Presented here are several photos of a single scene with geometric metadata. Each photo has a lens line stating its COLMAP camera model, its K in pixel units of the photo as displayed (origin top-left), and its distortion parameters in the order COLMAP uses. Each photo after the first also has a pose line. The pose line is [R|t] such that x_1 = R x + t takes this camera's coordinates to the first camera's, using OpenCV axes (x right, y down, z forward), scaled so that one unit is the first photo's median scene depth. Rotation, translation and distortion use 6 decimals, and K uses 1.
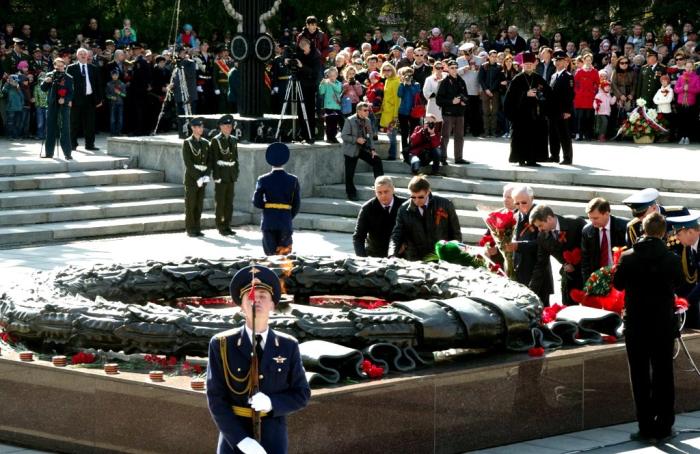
lens RADIAL K [[2377.0, 0, 350.0], [0, 2377.0, 227.0], [0, 0, 1]] dist [0.006131, 0.107314]
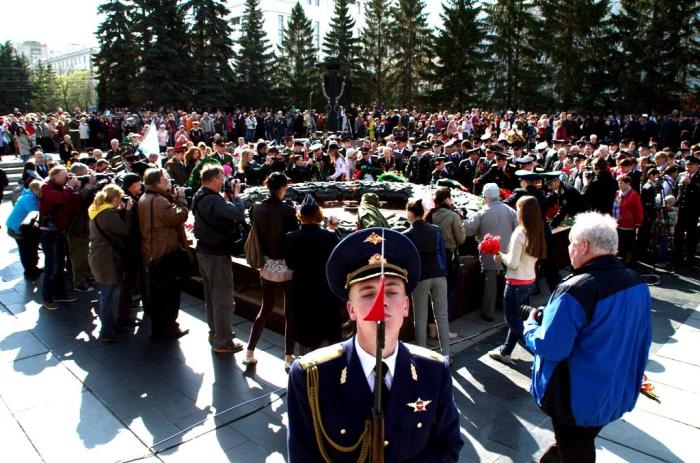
lens RADIAL K [[534.6, 0, 350.0], [0, 534.6, 231.5], [0, 0, 1]] dist [-0.188320, 0.130372]
pose [[0.999968, 0.002081, -0.007714, -0.044133], [-0.001188, 0.993473, 0.114060, 0.004088], [0.007901, -0.114048, 0.993444, 0.885757]]
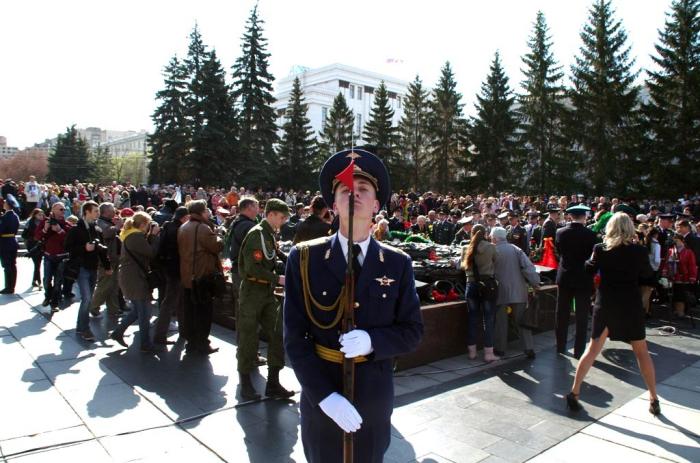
lens RADIAL K [[534.6, 0, 350.0], [0, 534.6, 231.5], [0, 0, 1]] dist [-0.188320, 0.130372]
pose [[0.996324, 0.022644, -0.082618, -0.027097], [-0.027328, 0.998056, -0.056018, 0.050184], [0.081189, 0.058070, 0.995006, 0.840388]]
